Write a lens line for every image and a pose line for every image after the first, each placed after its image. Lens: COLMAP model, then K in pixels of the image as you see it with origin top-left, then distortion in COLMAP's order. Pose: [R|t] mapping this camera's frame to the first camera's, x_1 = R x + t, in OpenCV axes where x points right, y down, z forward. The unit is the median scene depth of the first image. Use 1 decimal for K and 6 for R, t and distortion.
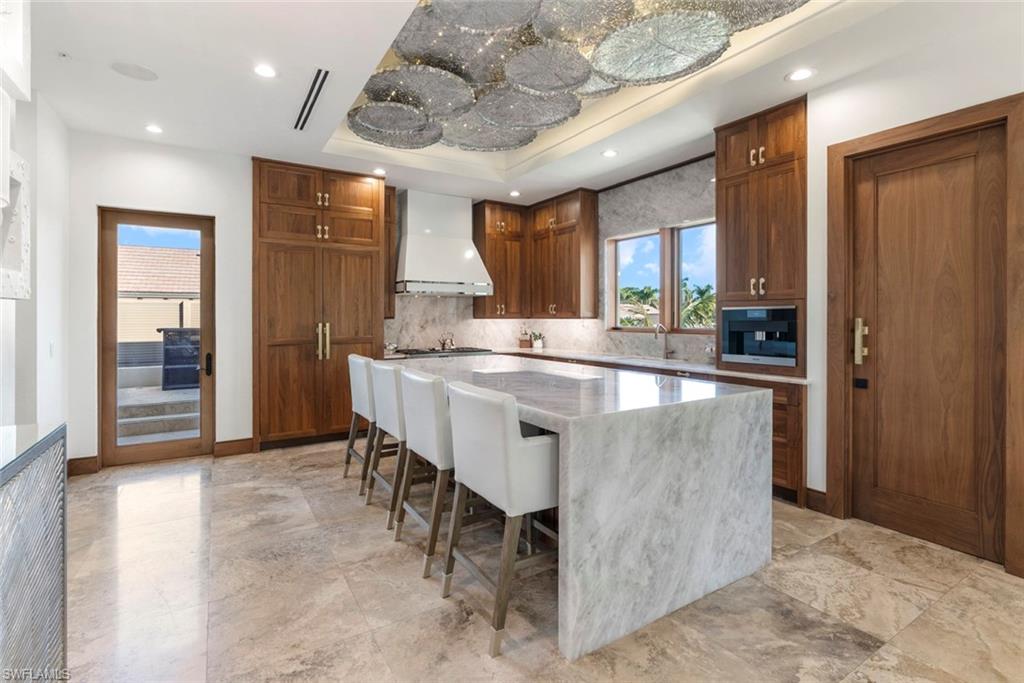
lens RADIAL K [[478.3, 0, 500.0], [0, 478.3, 317.6], [0, 0, 1]] dist [-0.005796, 0.000254]
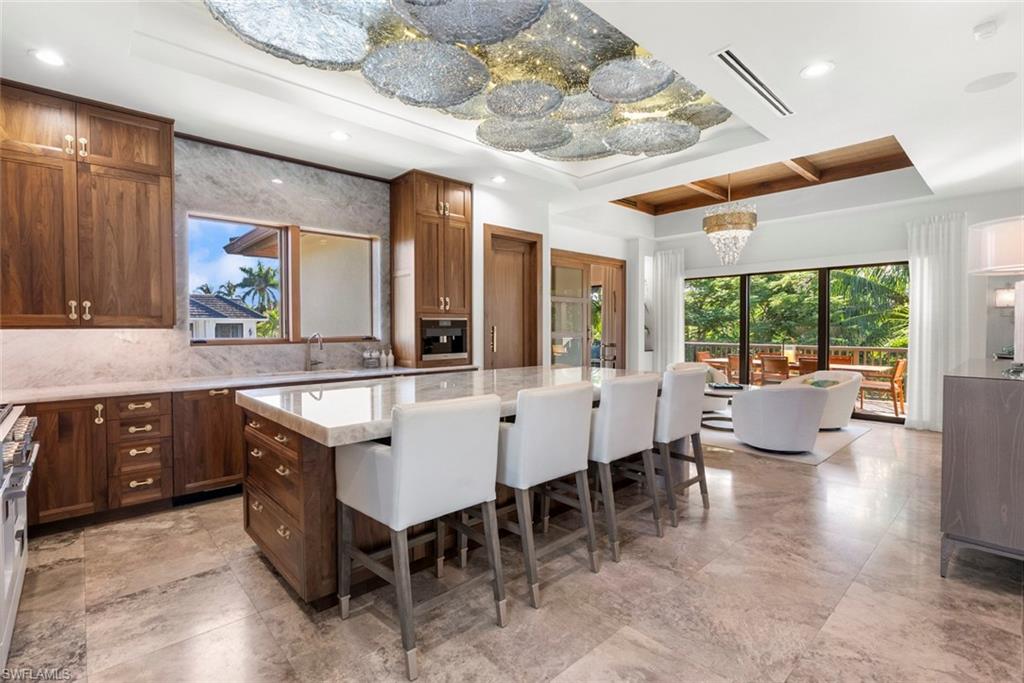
lens RADIAL K [[478.3, 0, 510.5], [0, 478.3, 337.2], [0, 0, 1]] dist [-0.005796, 0.000254]
pose [[-0.207495, -0.022666, 0.977973, -0.856820], [0.002075, 0.999719, 0.023610, 0.000132], [-0.978234, 0.006929, -0.207390, 1.102272]]
